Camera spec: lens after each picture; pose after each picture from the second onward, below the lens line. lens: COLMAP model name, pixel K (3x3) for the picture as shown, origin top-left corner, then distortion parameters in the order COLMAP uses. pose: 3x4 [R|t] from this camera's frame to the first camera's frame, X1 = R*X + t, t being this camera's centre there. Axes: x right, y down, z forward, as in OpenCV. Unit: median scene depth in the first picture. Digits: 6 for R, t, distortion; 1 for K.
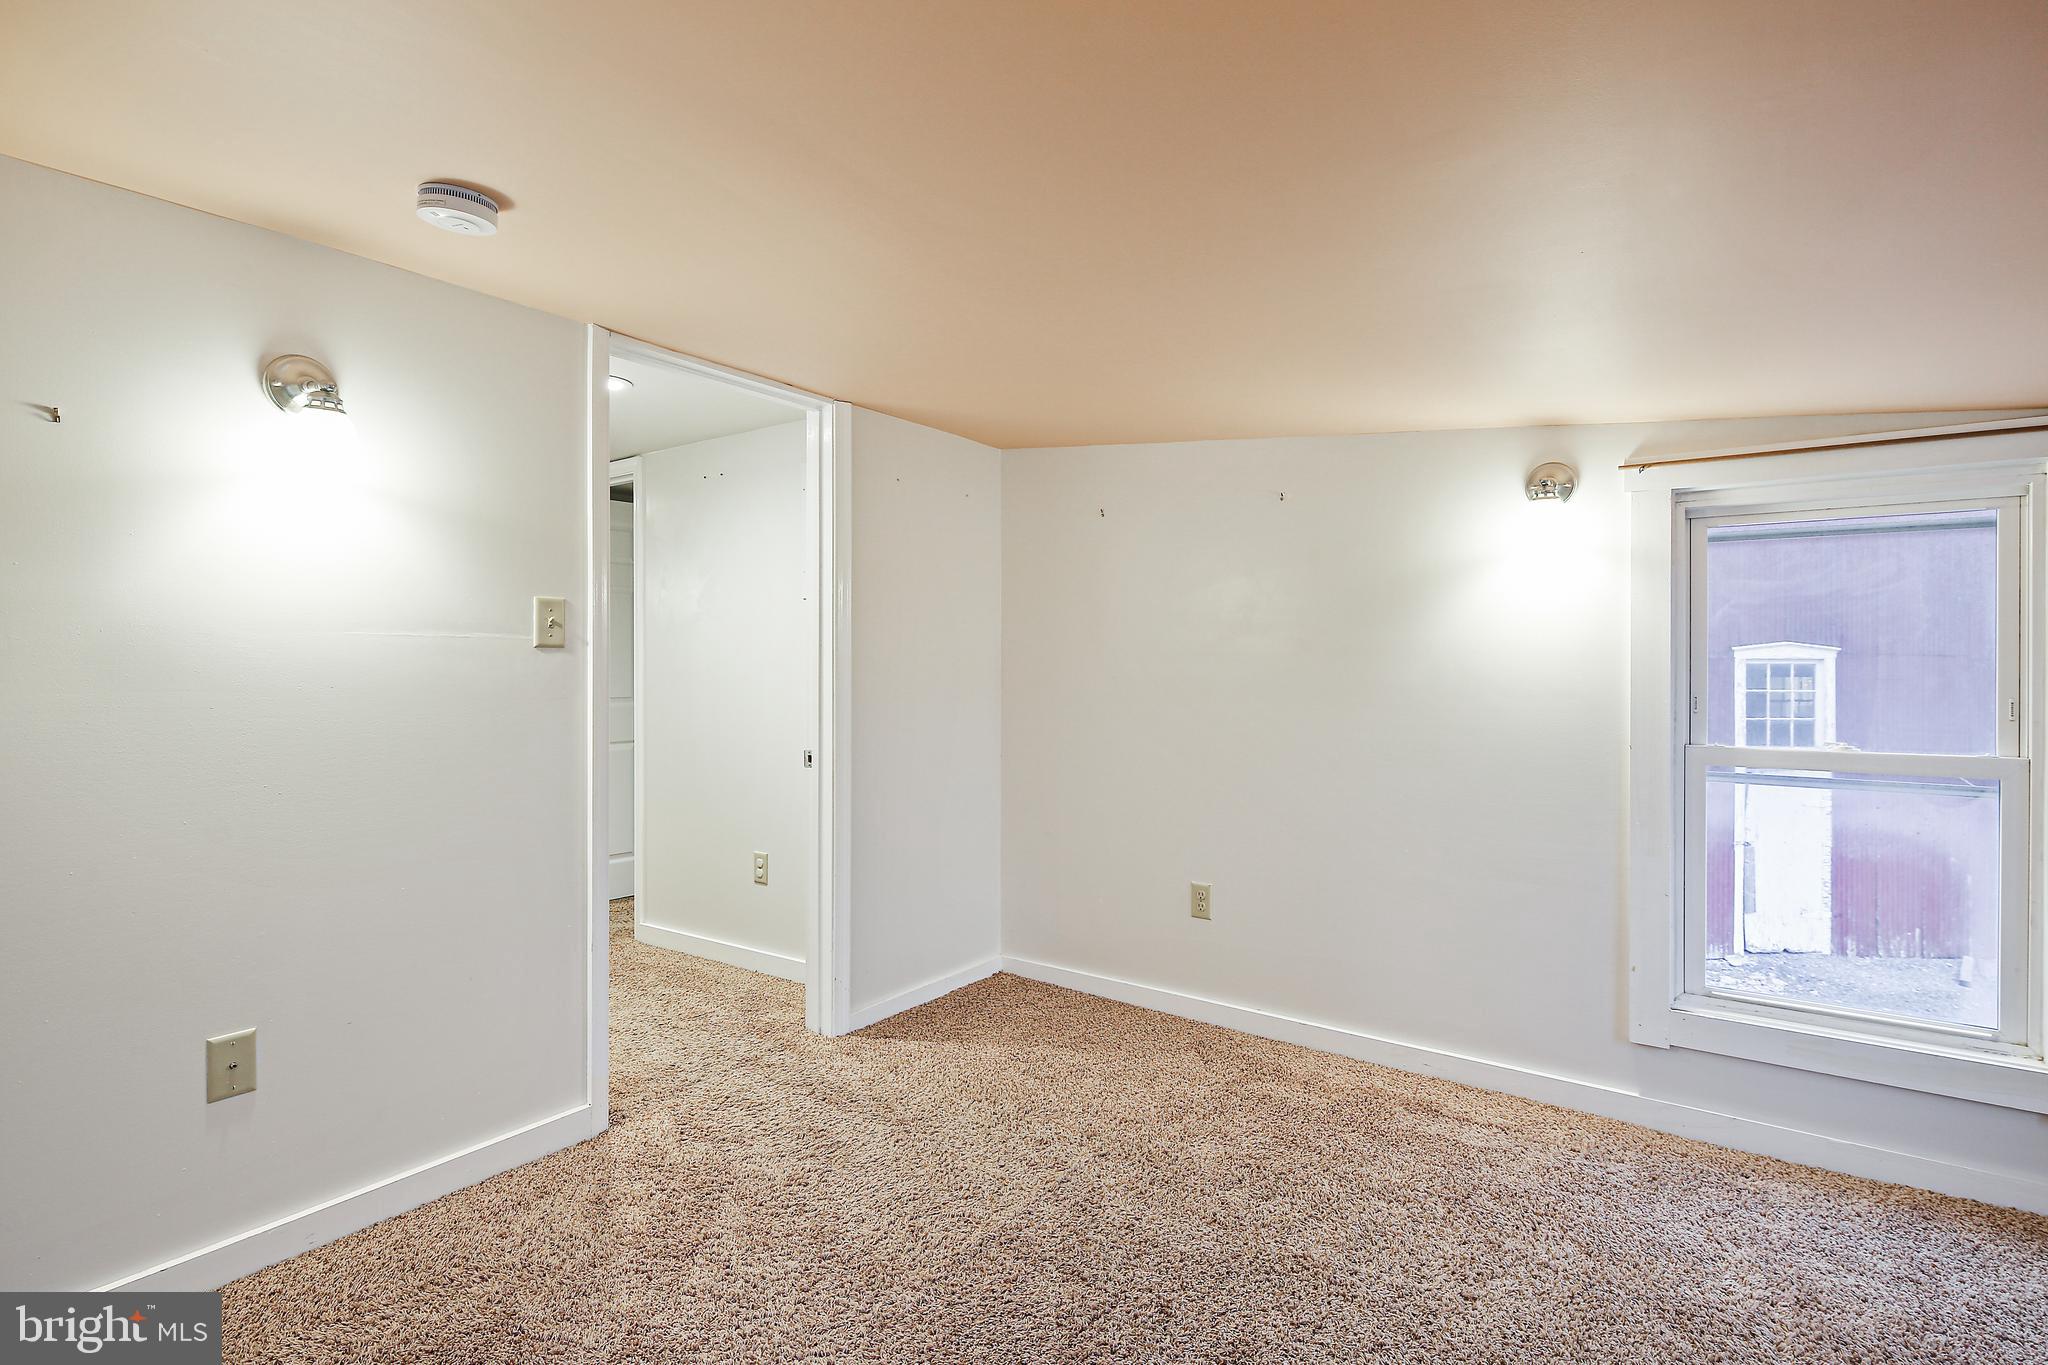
lens RADIAL K [[989.2, 0, 1023.4], [0, 989.2, 674.4], [0, 0, 1]] dist [0.003438, -0.008495]
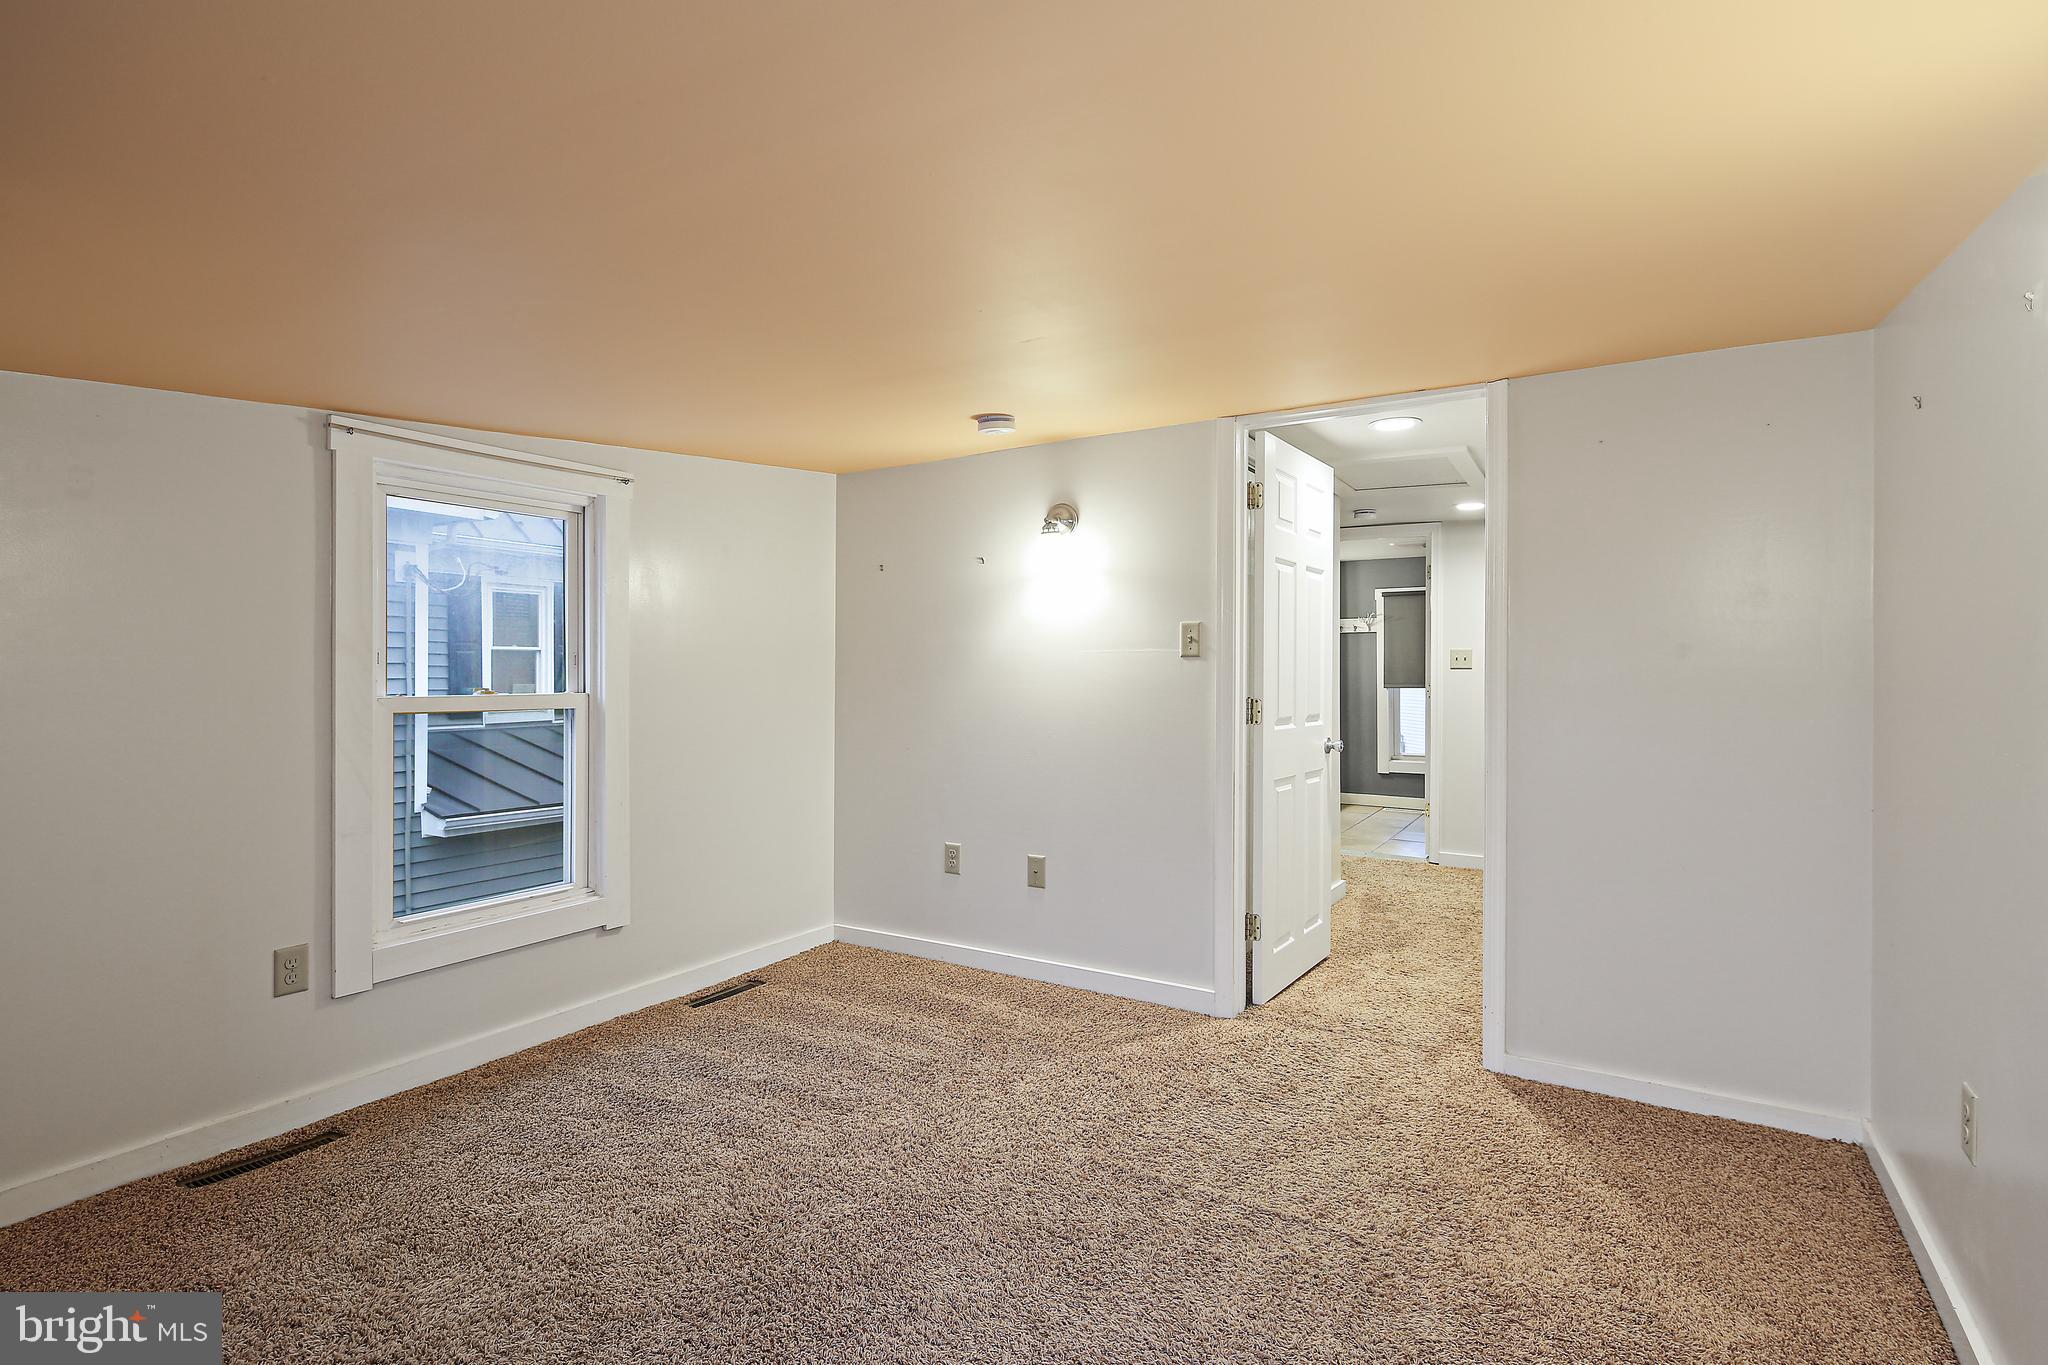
lens RADIAL K [[989.2, 0, 1022.1], [0, 989.2, 671.4], [0, 0, 1]] dist [0.003438, -0.008495]
pose [[0.058715, 0.003619, -0.998268, 0.934348], [-0.003810, 0.999987, 0.003401, -0.009697], [0.998267, 0.003604, 0.058728, 0.676260]]
